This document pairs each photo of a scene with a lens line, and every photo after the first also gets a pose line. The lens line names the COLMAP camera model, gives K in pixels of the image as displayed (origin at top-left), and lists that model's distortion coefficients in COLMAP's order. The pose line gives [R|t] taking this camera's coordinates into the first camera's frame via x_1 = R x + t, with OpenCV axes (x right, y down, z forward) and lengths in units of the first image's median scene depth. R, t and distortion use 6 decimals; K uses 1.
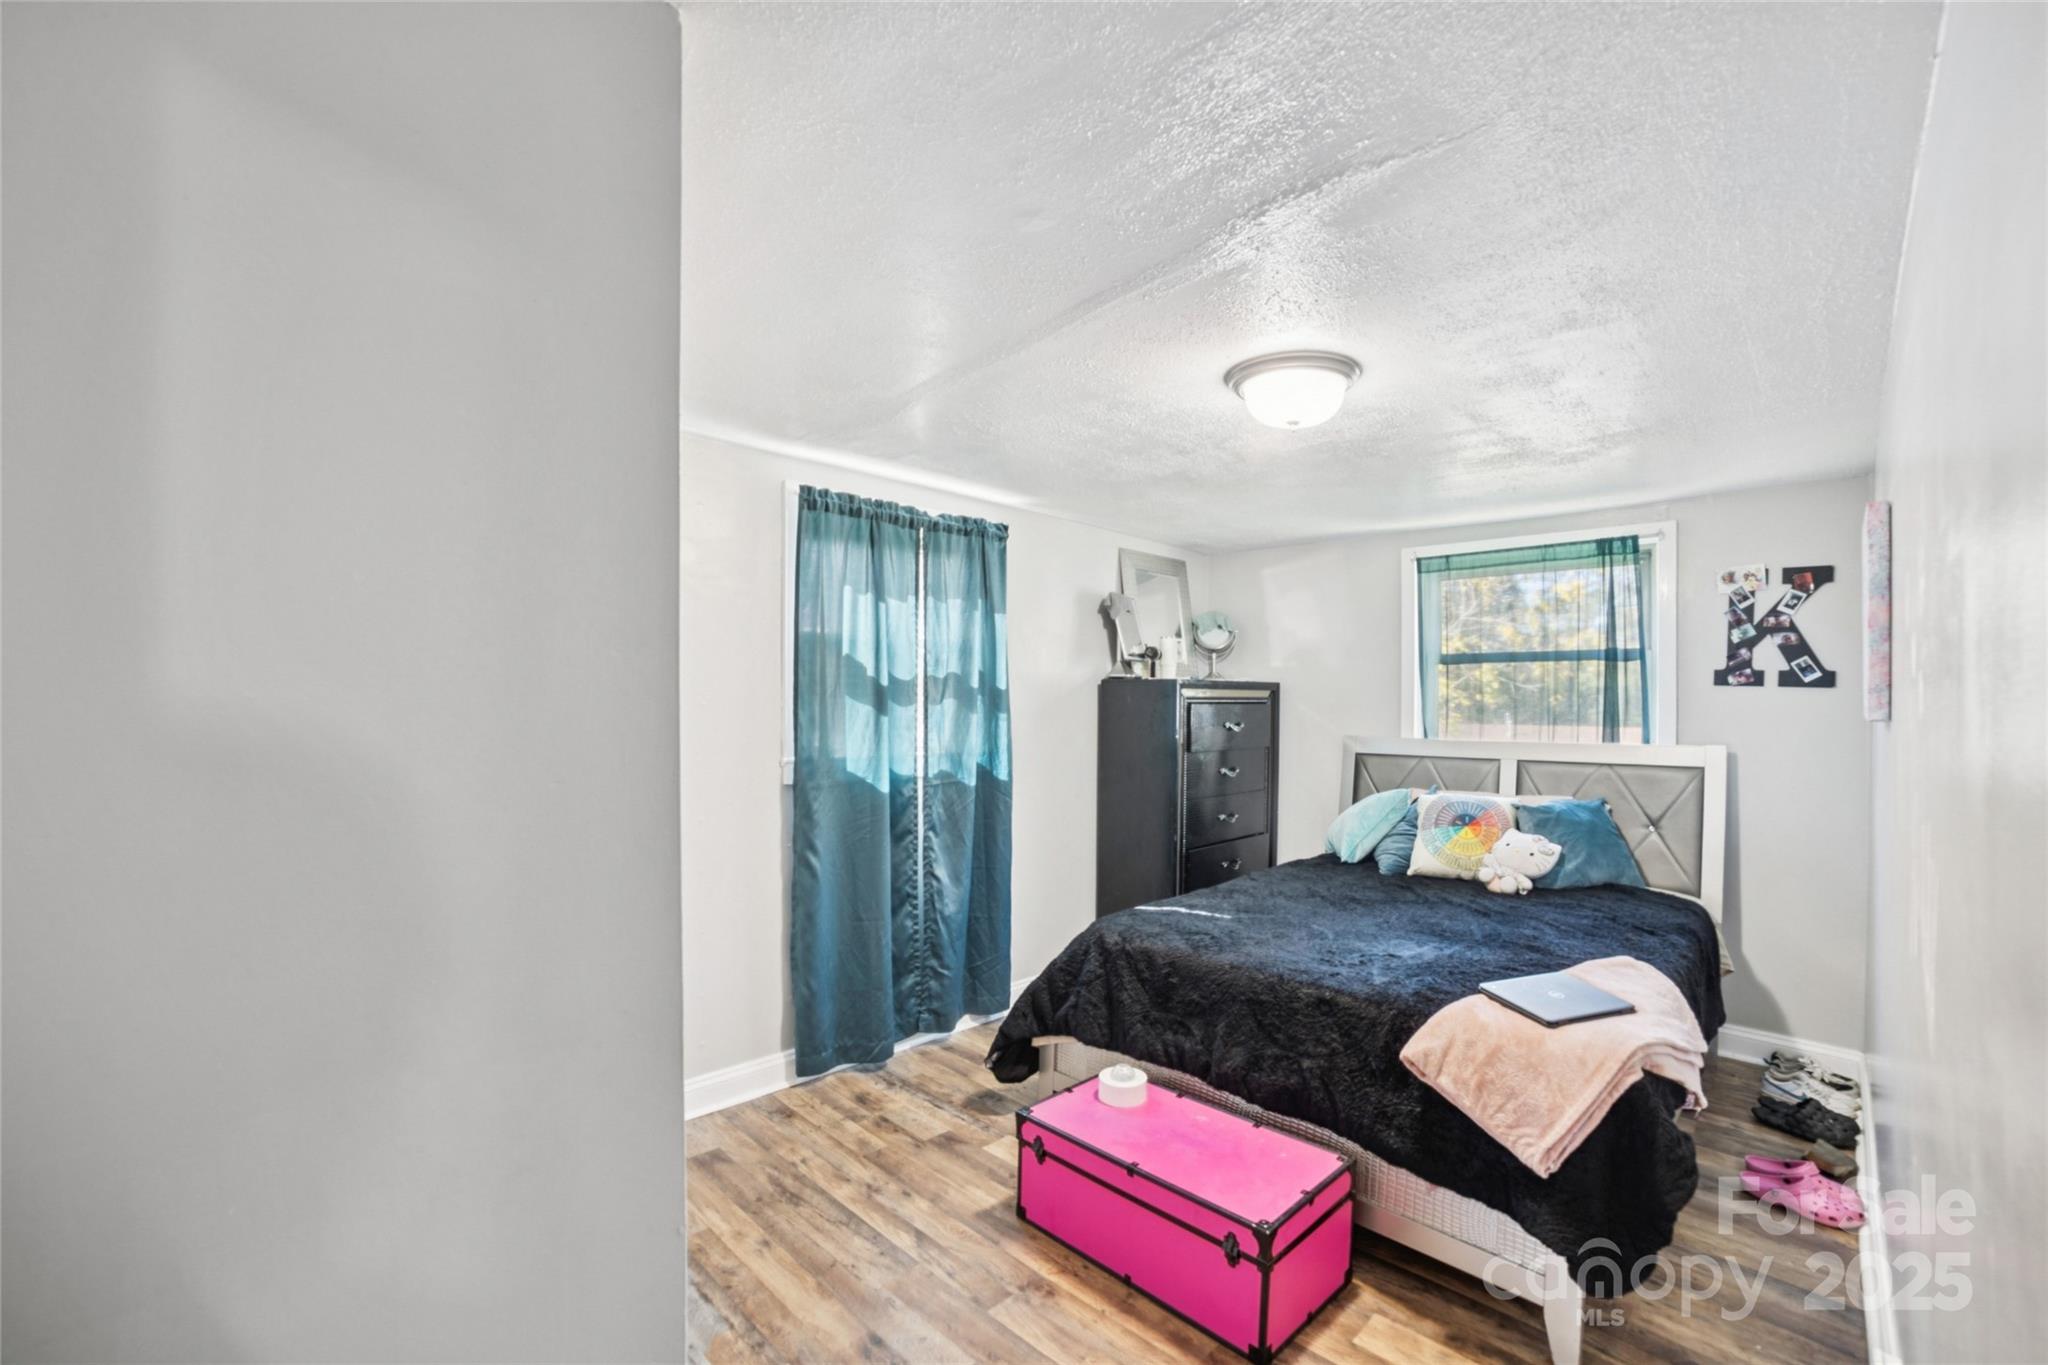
lens RADIAL K [[852.3, 0, 1022.4], [0, 852.3, 685.1], [0, 0, 1]] dist [-0.049758, 0.000589]
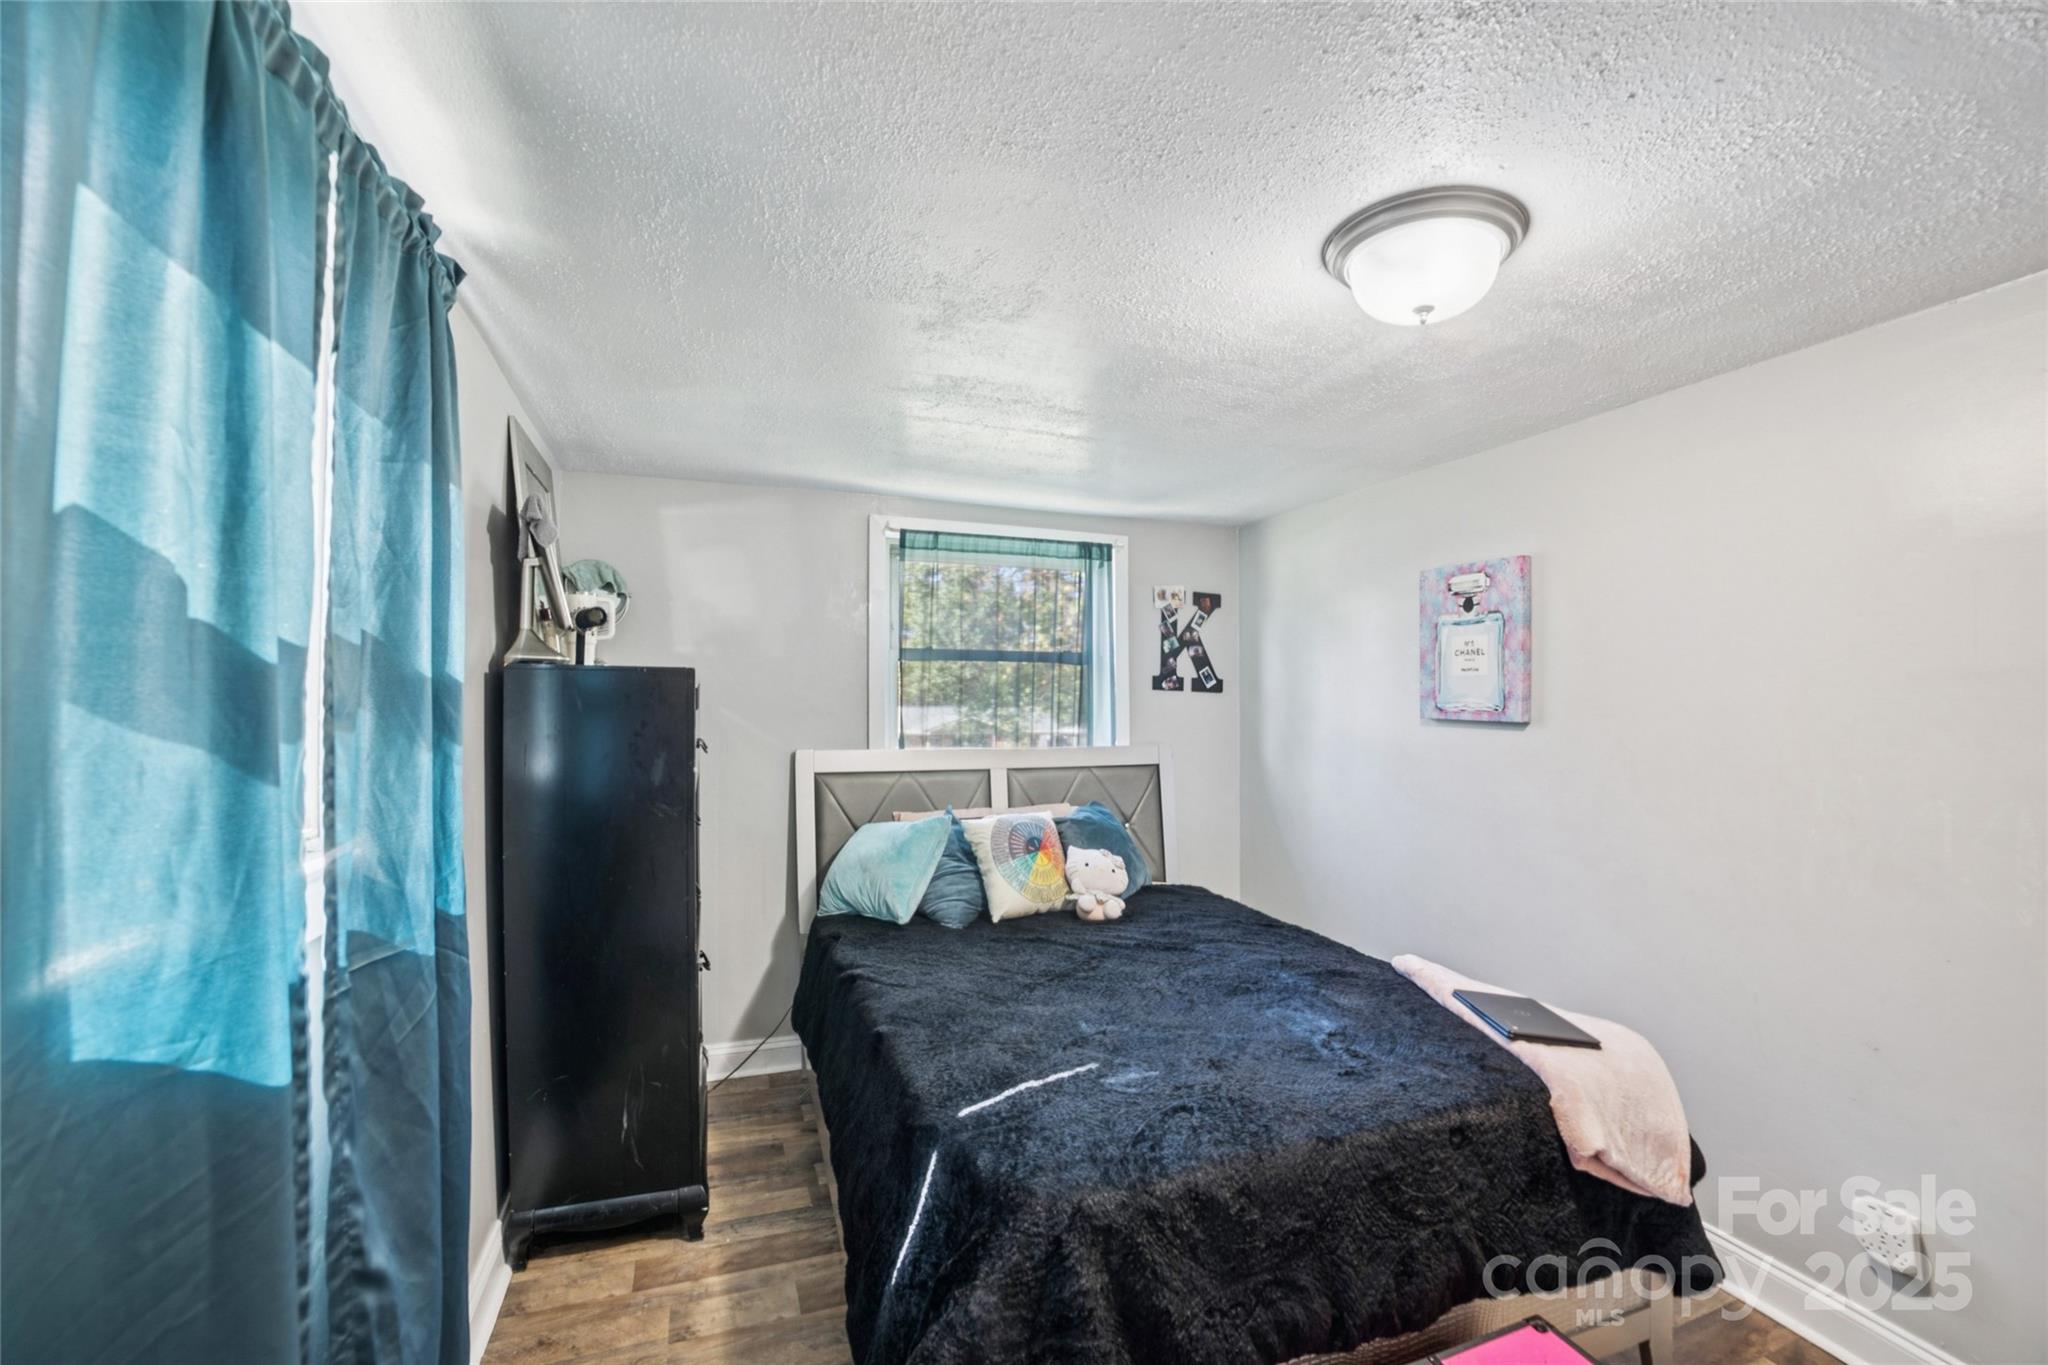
lens RADIAL K [[852.3, 0, 1024.1], [0, 852.3, 702.7], [0, 0, 1]] dist [-0.049758, 0.000589]
pose [[0.412639, -0.004875, 0.910882, -0.289117], [-0.015448, 0.999804, 0.012349, 0.006327], [-0.910764, -0.019167, 0.412483, 0.702578]]
